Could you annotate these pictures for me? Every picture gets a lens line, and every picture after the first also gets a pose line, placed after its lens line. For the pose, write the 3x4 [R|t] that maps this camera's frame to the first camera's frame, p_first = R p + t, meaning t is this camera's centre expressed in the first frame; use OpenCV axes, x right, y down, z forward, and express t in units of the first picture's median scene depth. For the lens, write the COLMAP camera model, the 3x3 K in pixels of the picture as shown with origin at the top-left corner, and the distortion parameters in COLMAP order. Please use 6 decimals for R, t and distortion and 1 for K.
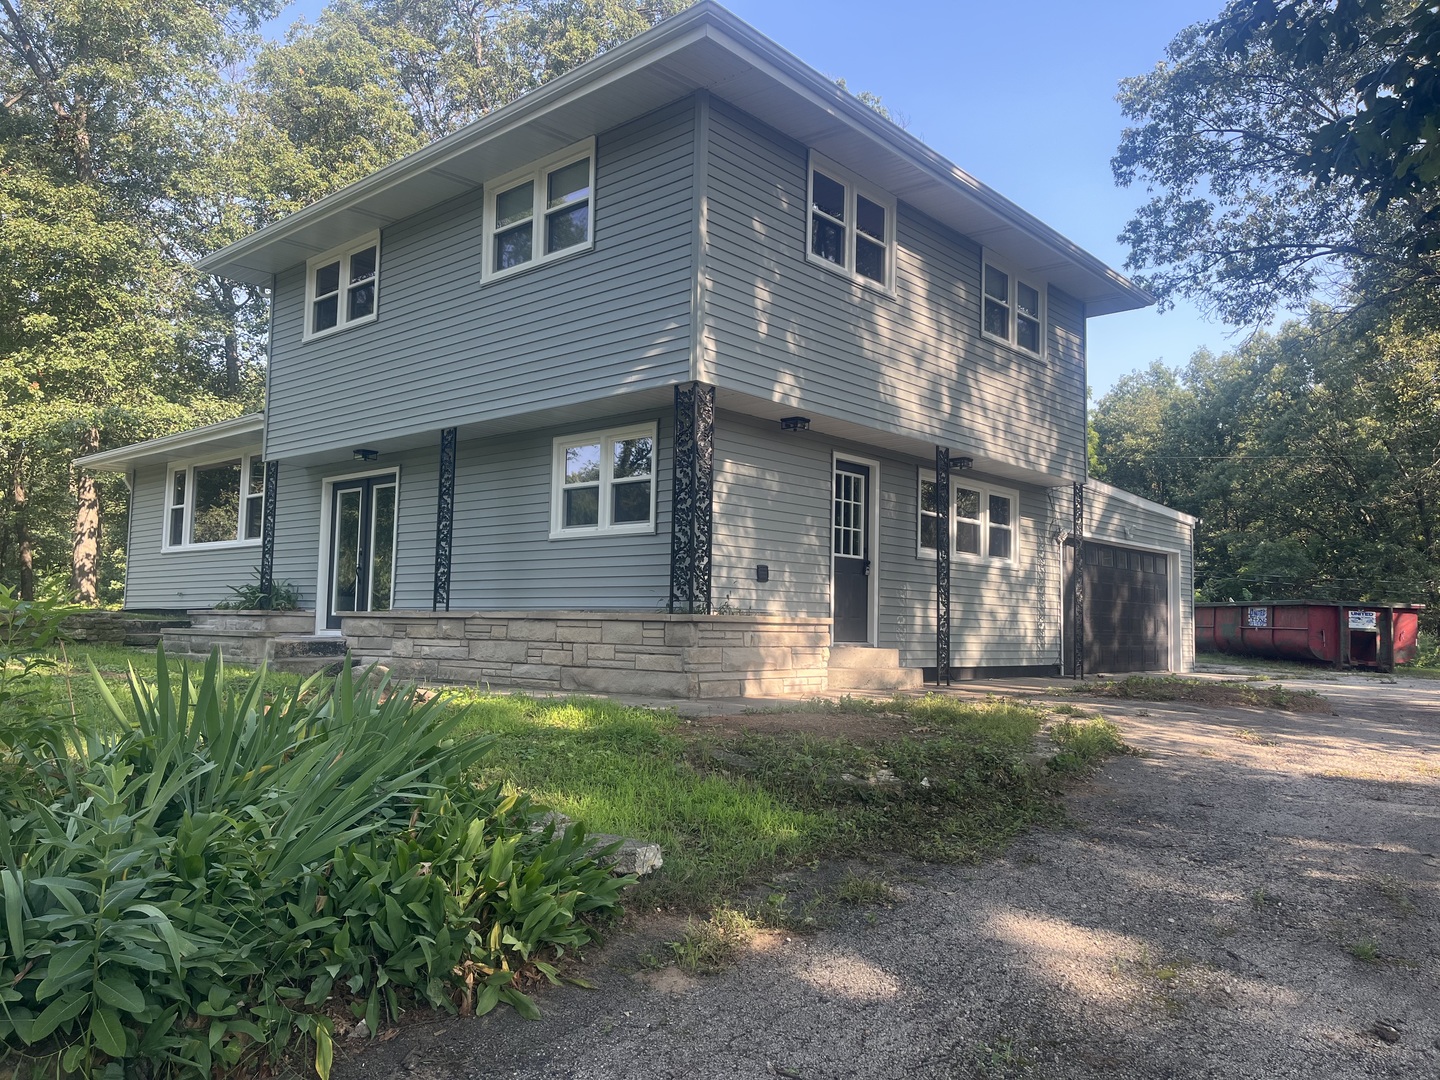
lens RADIAL K [[1094.4, 0, 724.8], [0, 1094.4, 538.2], [0, 0, 1]] dist [0.061185, -0.036574]
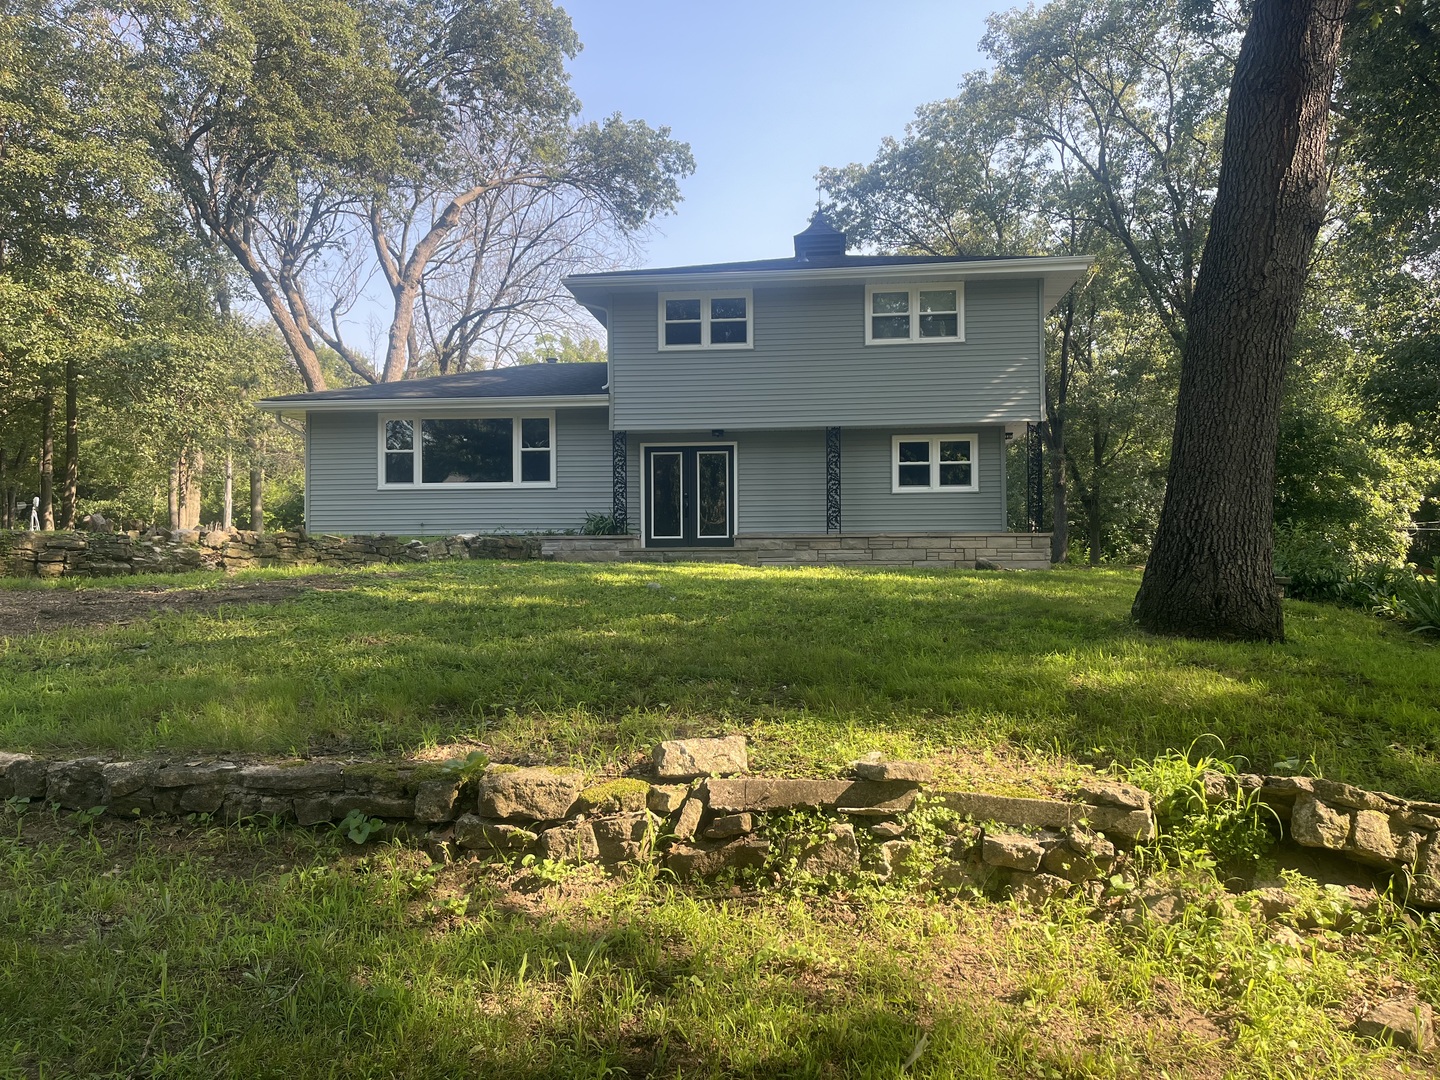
lens RADIAL K [[1094.4, 0, 714.7], [0, 1094.4, 545.5], [0, 0, 1]] dist [0.061185, -0.036574]
pose [[0.810624, -0.013931, 0.585401, -1.136693], [-0.030502, 0.997355, 0.065971, -0.017720], [-0.584772, -0.071334, 0.808056, -0.221147]]
